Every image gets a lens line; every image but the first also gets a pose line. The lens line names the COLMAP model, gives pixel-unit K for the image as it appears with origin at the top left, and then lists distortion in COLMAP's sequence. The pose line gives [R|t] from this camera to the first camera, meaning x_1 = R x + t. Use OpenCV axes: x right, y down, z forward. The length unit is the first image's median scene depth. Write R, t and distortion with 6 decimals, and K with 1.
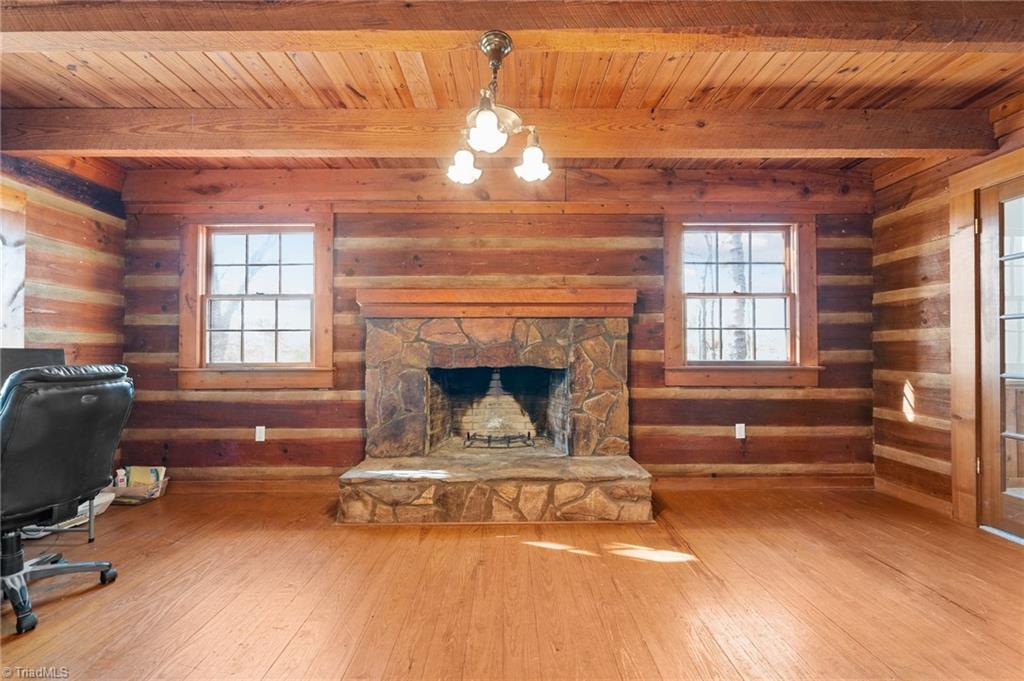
lens RADIAL K [[418.3, 0, 509.8], [0, 418.3, 341.5], [0, 0, 1]] dist [0.000992, -0.000034]
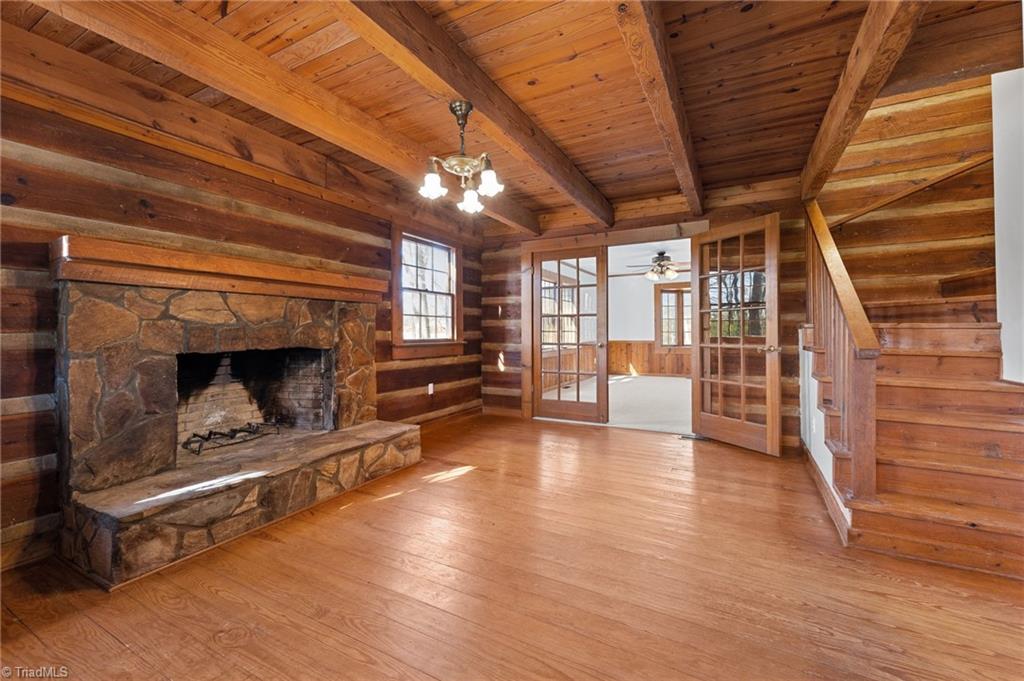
lens RADIAL K [[418.3, 0, 507.2], [0, 418.3, 323.4], [0, 0, 1]] dist [0.000992, -0.000034]
pose [[0.484829, 0.018445, 0.874414, -0.579684], [-0.019662, 0.999755, -0.010187, 0.003606], [-0.874388, -0.012254, 0.485073, 0.100142]]
